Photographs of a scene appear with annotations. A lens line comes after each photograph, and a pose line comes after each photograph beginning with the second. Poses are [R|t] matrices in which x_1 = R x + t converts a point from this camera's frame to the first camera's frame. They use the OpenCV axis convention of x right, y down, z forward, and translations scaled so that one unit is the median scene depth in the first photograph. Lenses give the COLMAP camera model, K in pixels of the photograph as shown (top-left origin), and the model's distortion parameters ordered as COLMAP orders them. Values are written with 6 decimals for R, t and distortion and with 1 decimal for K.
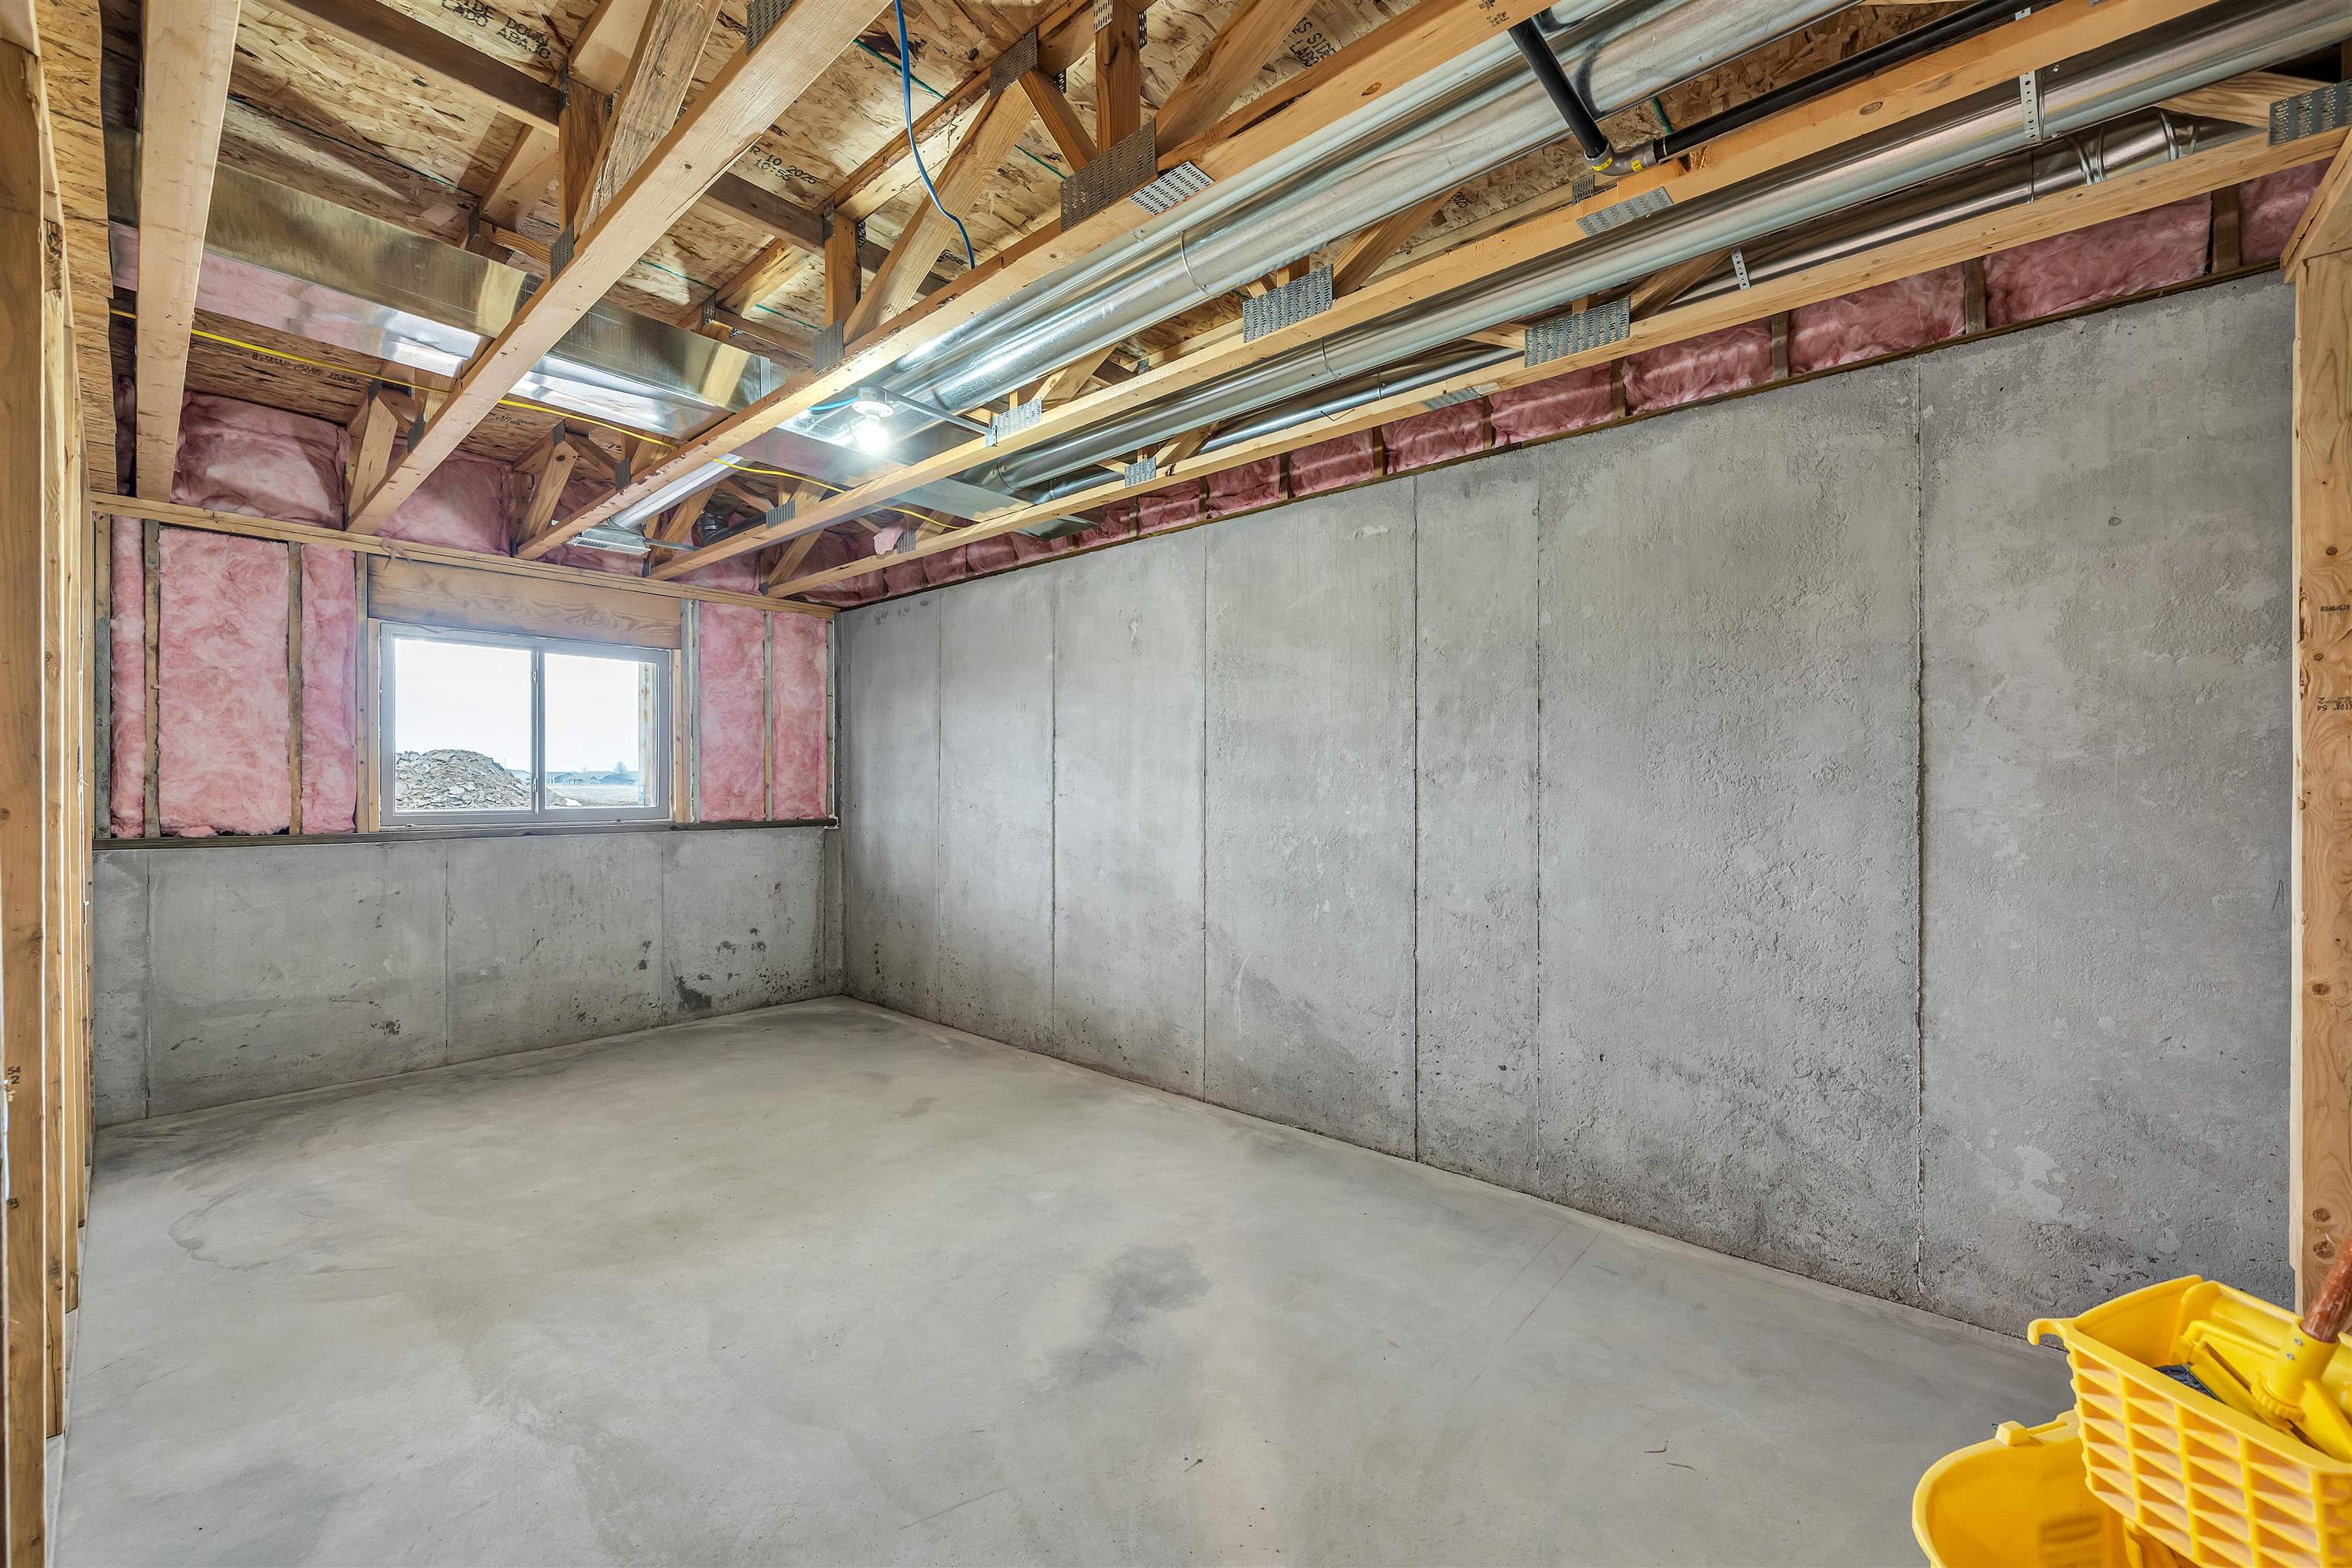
lens RADIAL K [[920.5, 0, 1181.7], [0, 920.5, 778.2], [0, 0, 1]] dist [-0.003575, 0.000071]
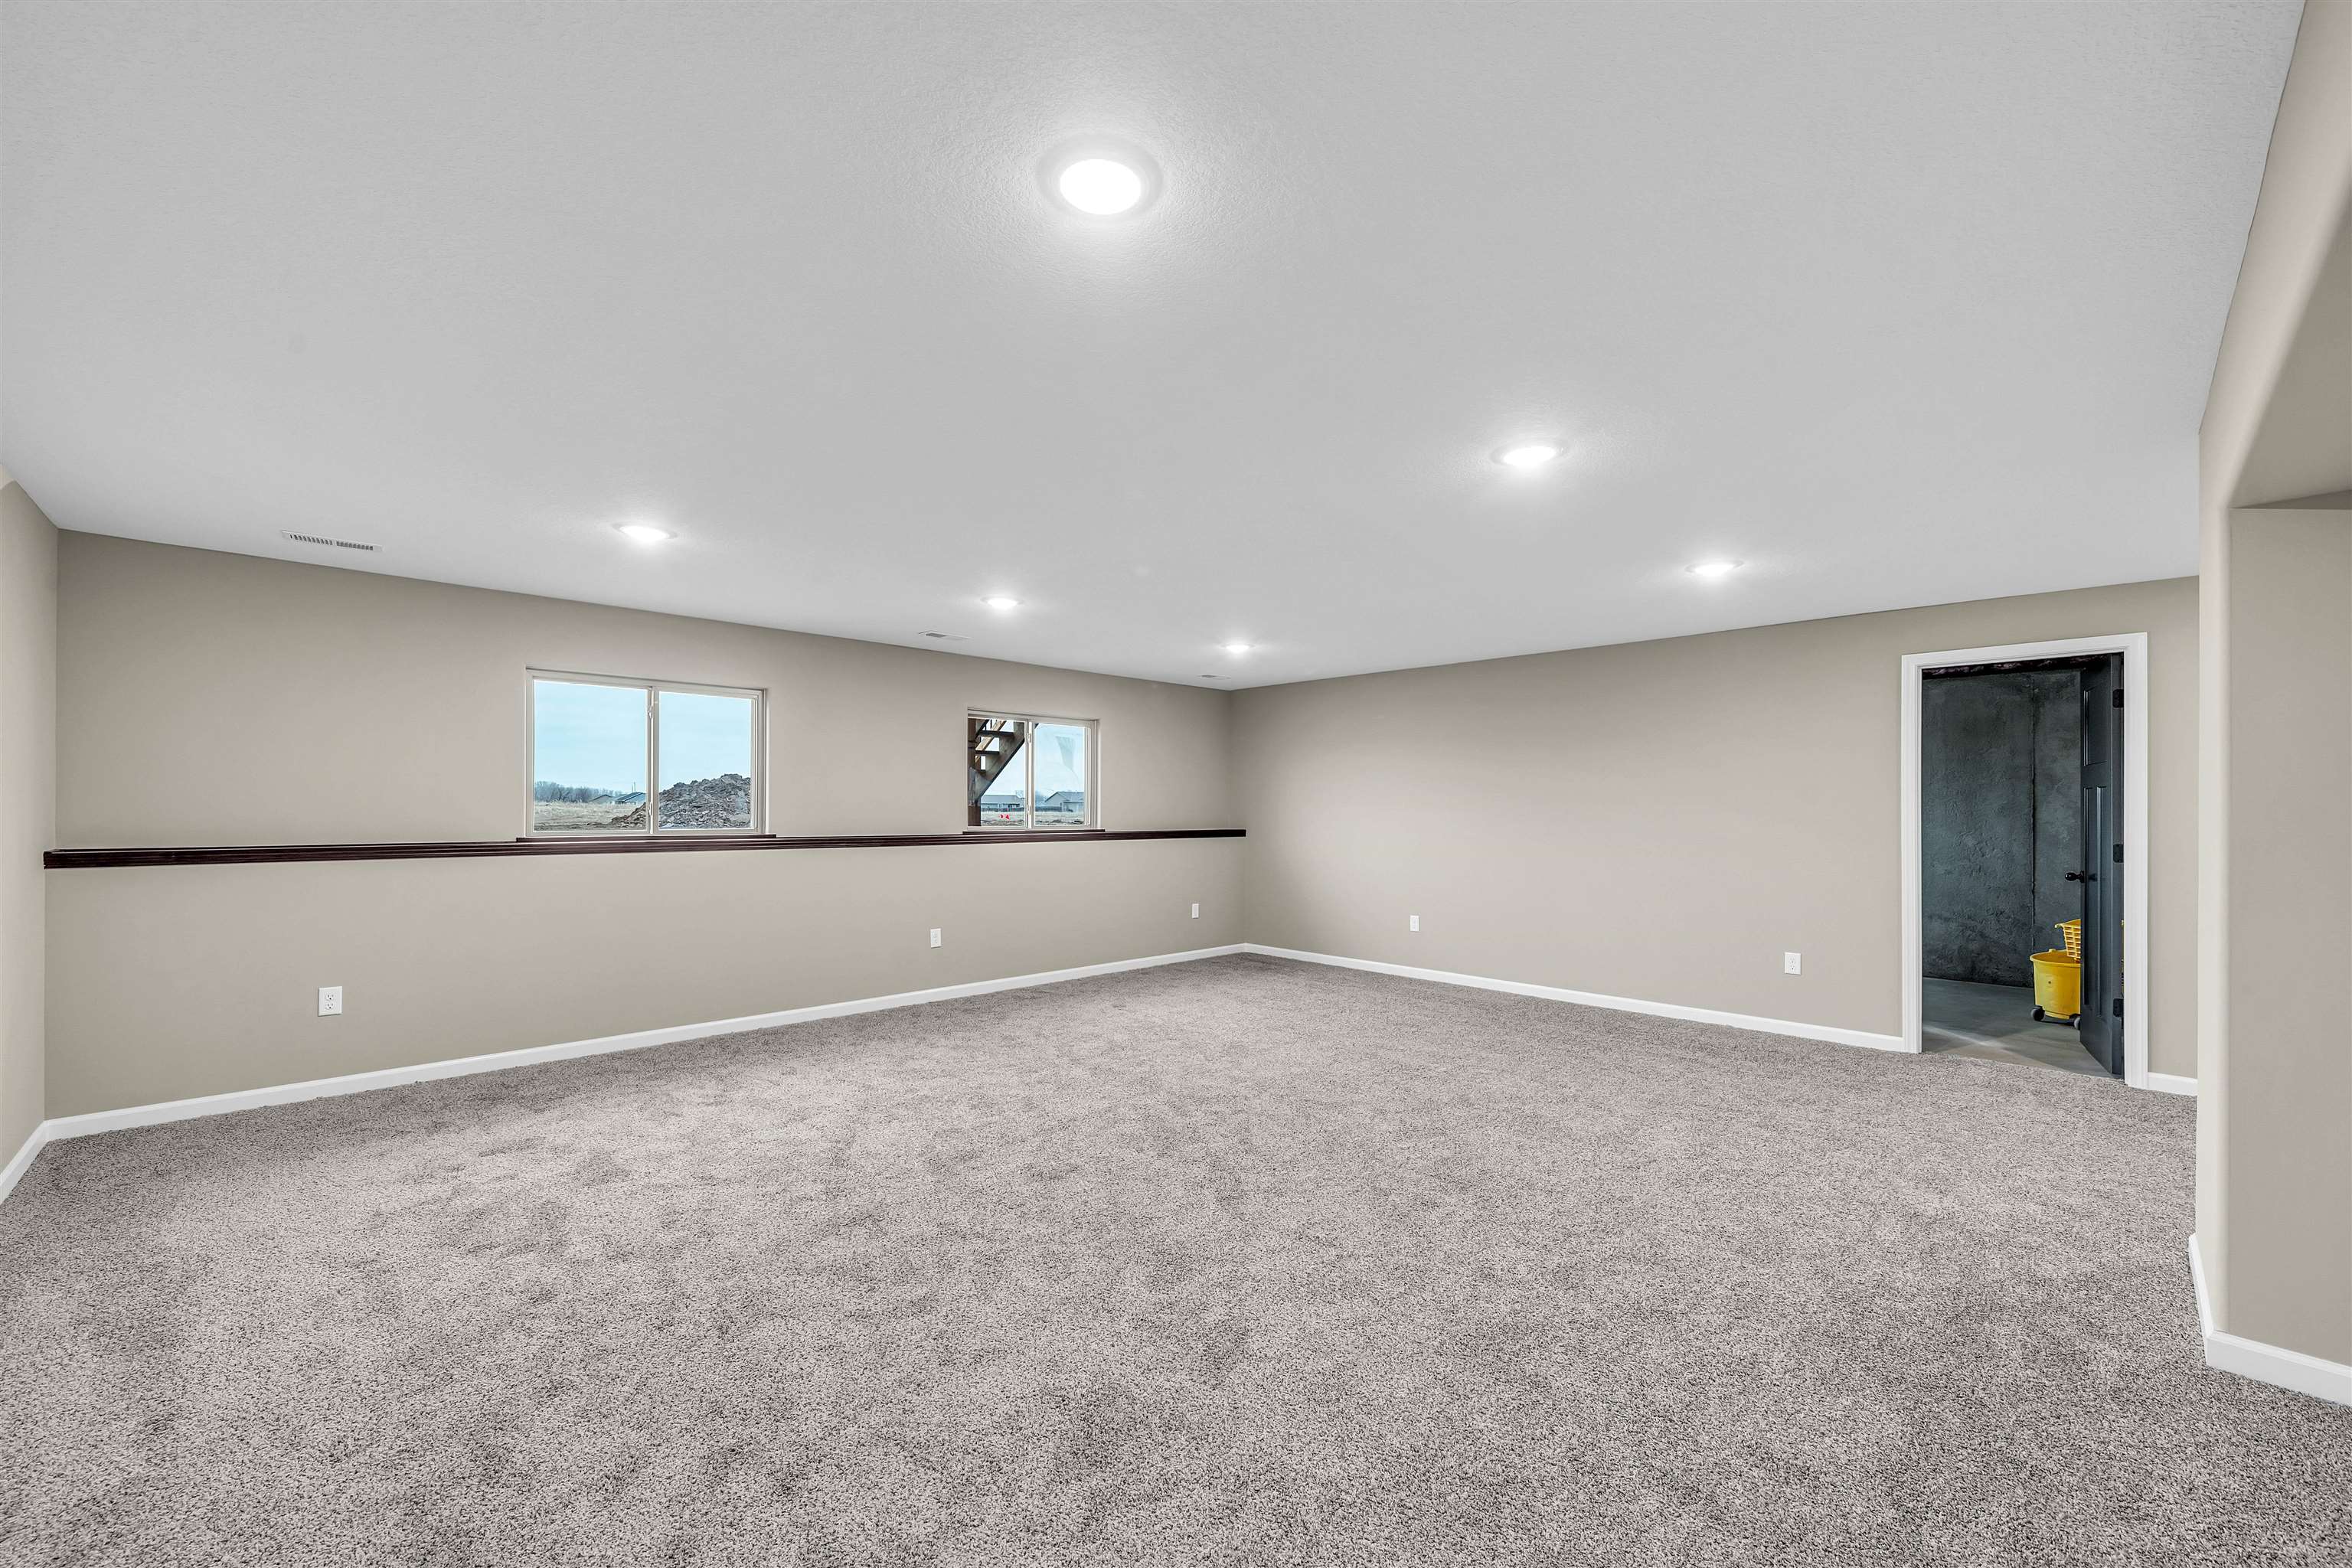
lens RADIAL K [[920.5, 0, 1170.5], [0, 920.5, 804.6], [0, 0, 1]] dist [-0.003575, 0.000071]
pose [[0.997181, -0.002288, -0.074998, -1.726363], [0.002507, 0.999993, 0.002834, -0.038531], [0.074991, -0.003014, 0.997180, -2.131557]]
